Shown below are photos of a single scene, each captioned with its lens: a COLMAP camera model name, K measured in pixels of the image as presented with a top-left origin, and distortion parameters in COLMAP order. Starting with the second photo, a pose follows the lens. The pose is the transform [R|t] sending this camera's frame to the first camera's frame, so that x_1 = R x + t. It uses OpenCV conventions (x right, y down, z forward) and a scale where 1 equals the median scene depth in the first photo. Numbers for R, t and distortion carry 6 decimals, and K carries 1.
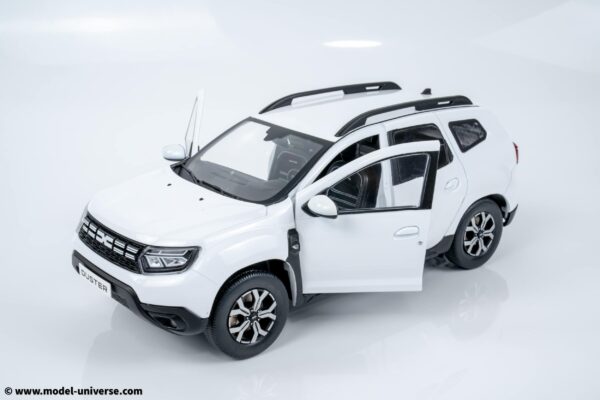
lens RADIAL K [[841.2, 0, 300.0], [0, 841.2, 200.0], [0, 0, 1]] dist [0.202862, 0.014973]
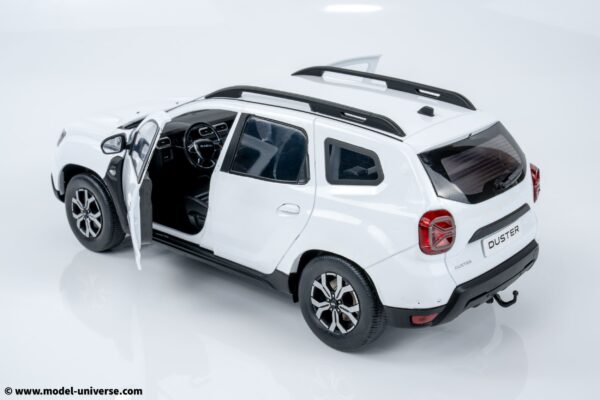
lens RADIAL K [[841.2, 0, 300.0], [0, 841.2, 200.0], [0, 0, 1]] dist [0.202862, 0.014973]
pose [[0.185904, 0.336475, -0.923160, 0.997086], [-0.322353, 0.908423, 0.266189, -0.263687], [0.928186, 0.248097, 0.277343, 0.887060]]
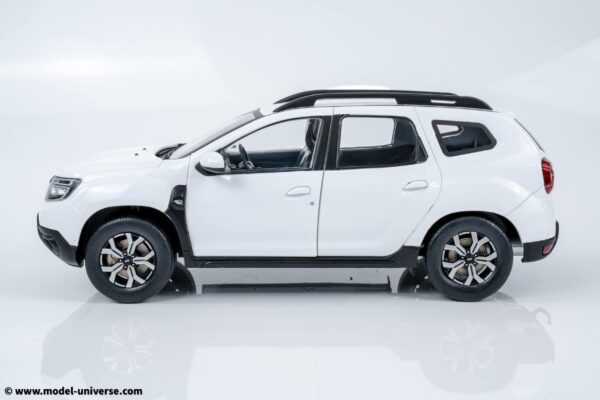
lens RADIAL K [[841.2, 0, 300.0], [0, 841.2, 200.0], [0, 0, 1]] dist [0.202862, 0.014973]
pose [[0.771939, 0.095772, -0.628441, 0.711617], [-0.202563, 0.974113, -0.100364, 0.119862], [0.602560, 0.204774, 0.771355, 0.288581]]
